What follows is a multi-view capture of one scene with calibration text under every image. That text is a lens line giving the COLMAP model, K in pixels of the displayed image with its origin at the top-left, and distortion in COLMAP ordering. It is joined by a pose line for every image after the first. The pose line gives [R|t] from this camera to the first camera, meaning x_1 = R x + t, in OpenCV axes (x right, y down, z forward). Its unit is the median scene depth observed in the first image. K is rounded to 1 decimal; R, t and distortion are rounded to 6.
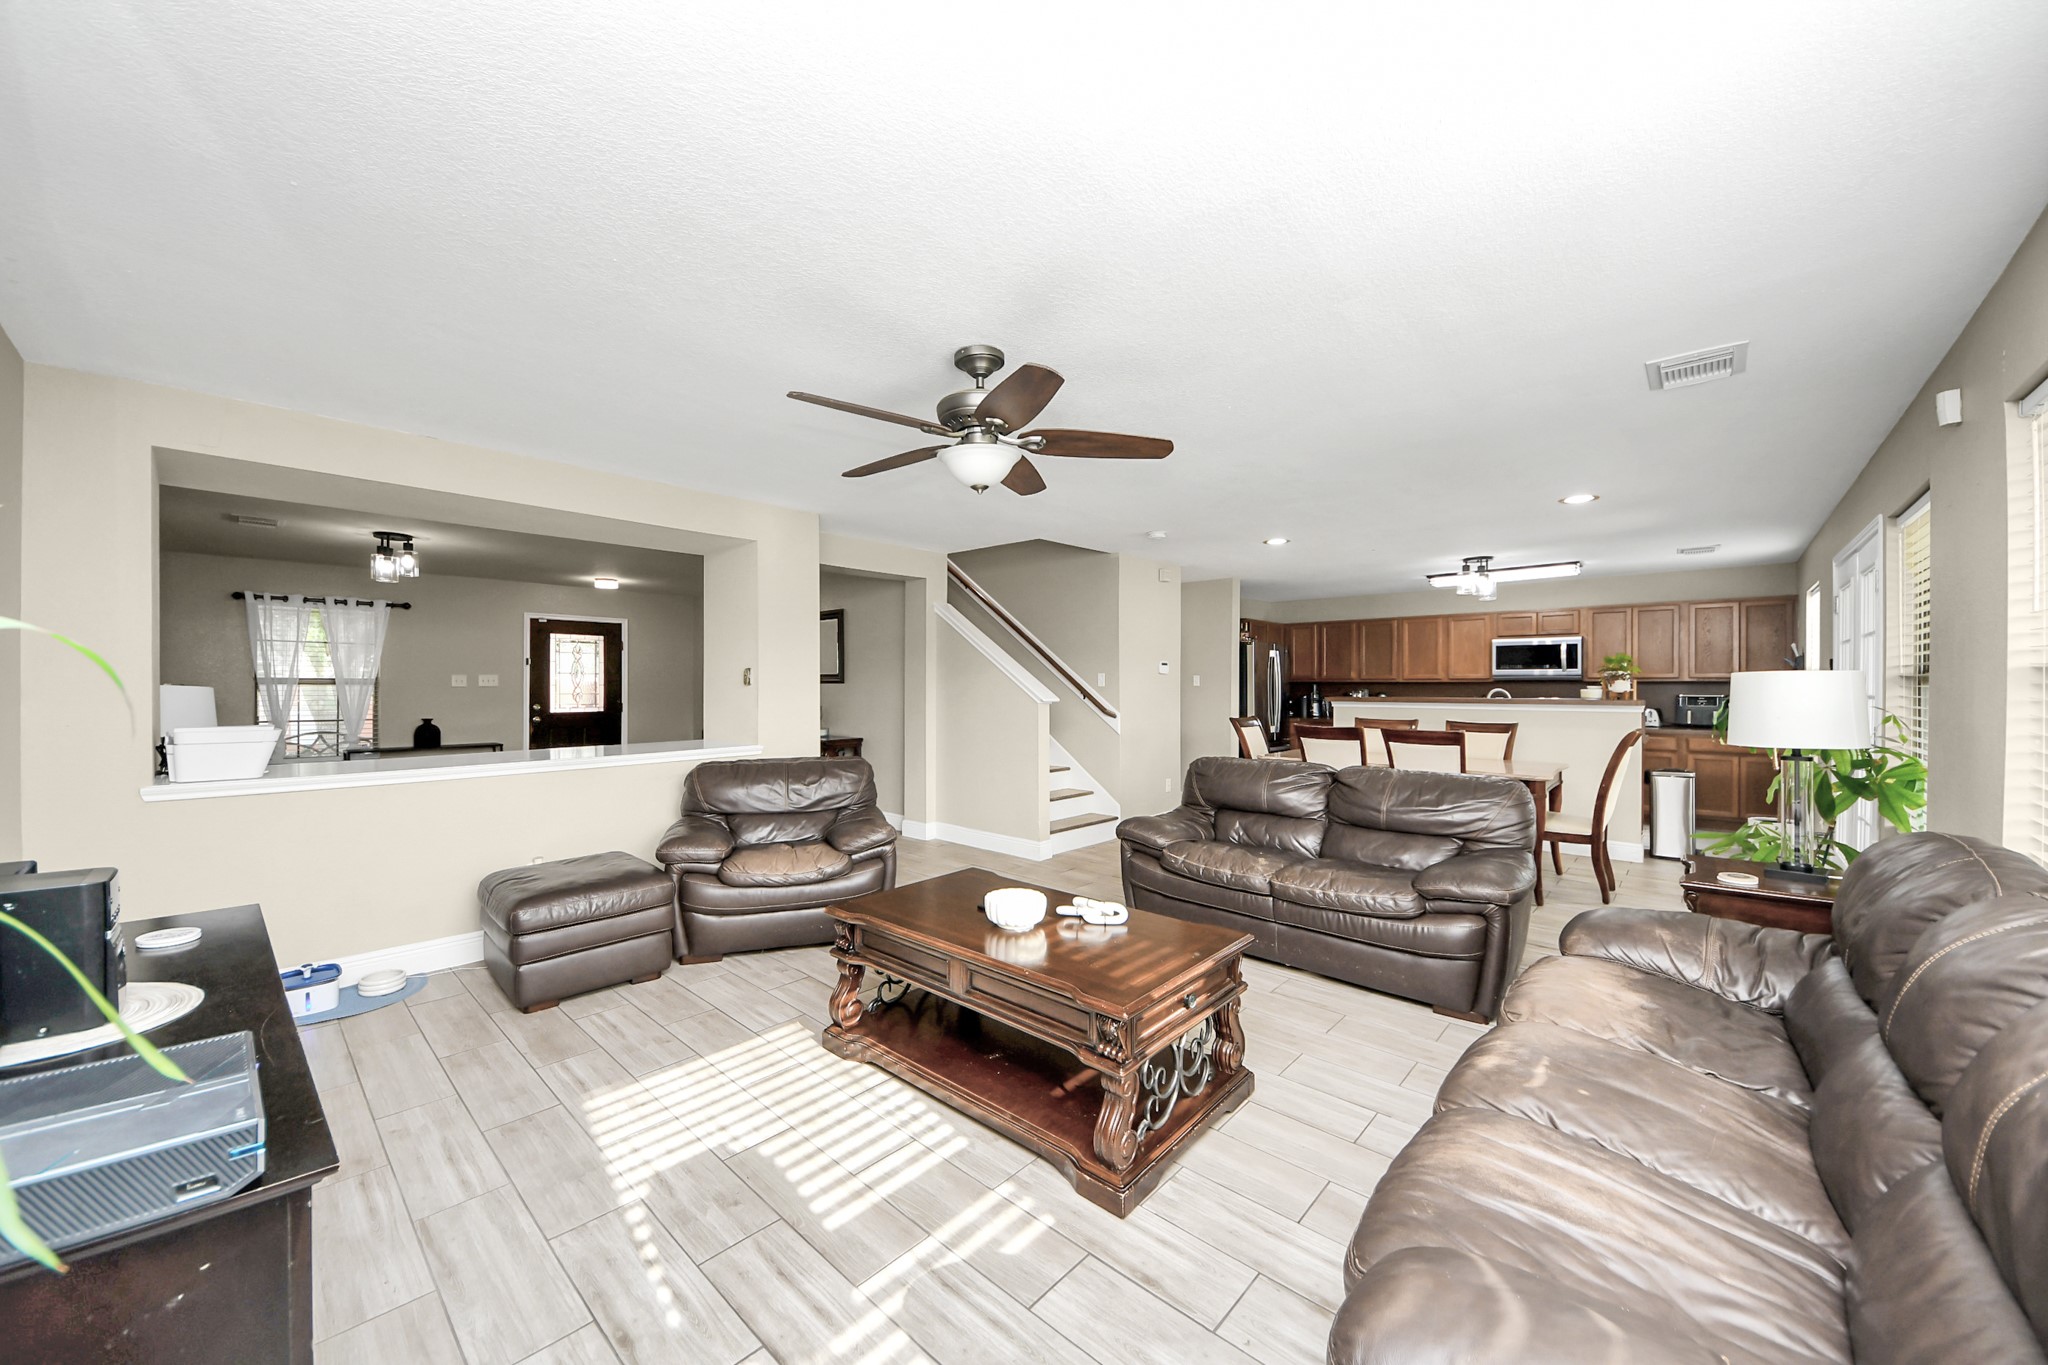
lens RADIAL K [[740.2, 0, 1005.7], [0, 740.2, 686.2], [0, 0, 1]] dist [0.005754, -0.001274]
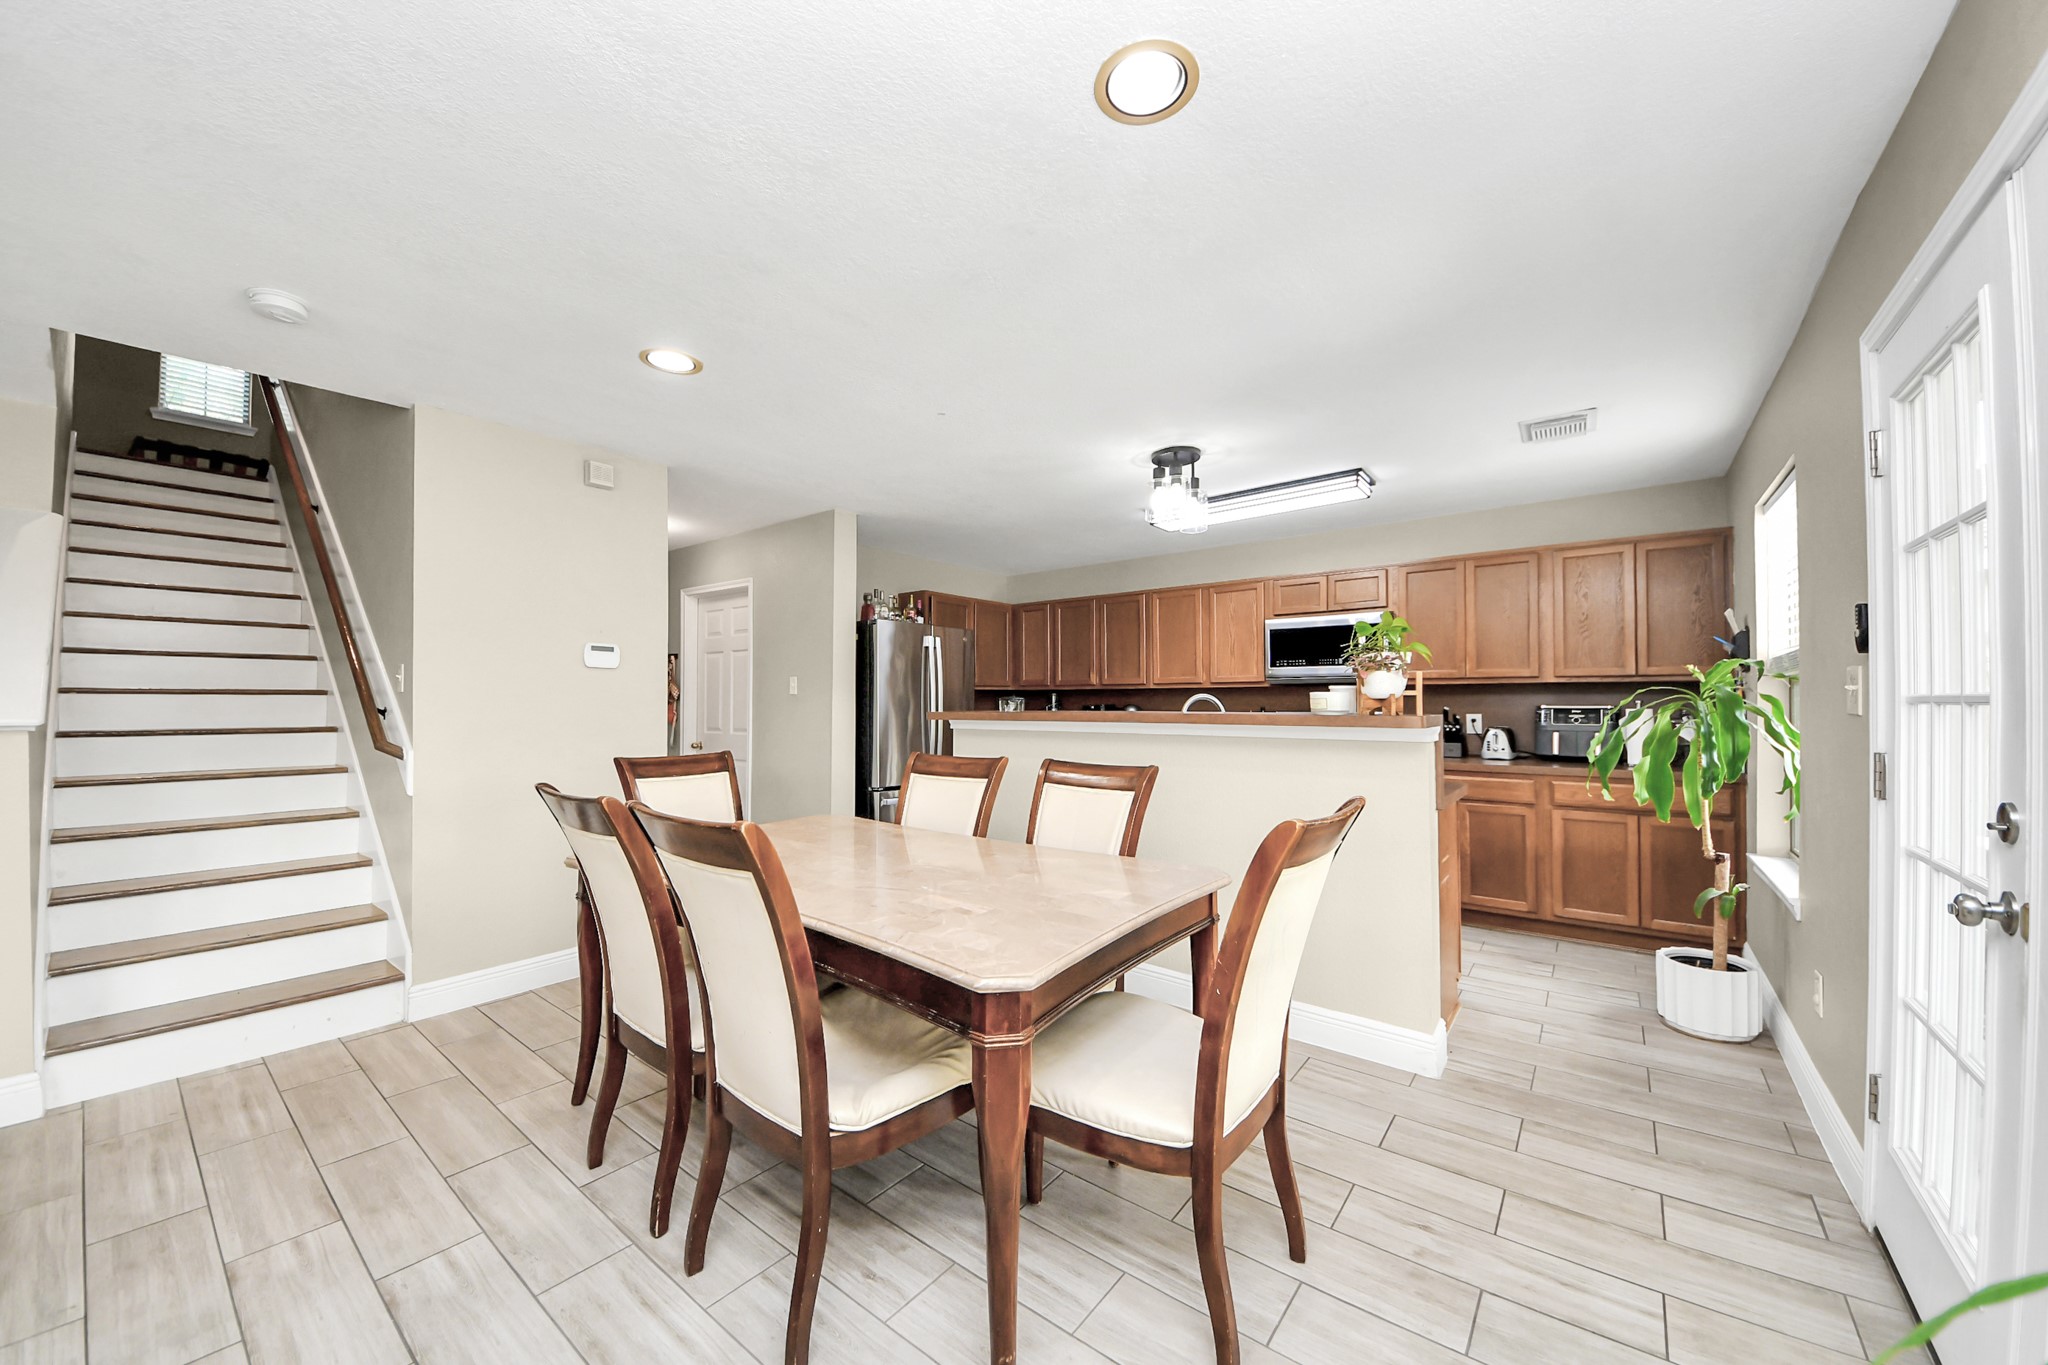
lens RADIAL K [[740.2, 0, 1006.0], [0, 740.2, 691.1], [0, 0, 1]] dist [0.005754, -0.001274]
pose [[0.997570, -0.003269, 0.069597, 0.426499], [0.004386, 0.999864, -0.015907, 0.007469], [-0.069535, 0.016174, 0.997448, 0.426573]]
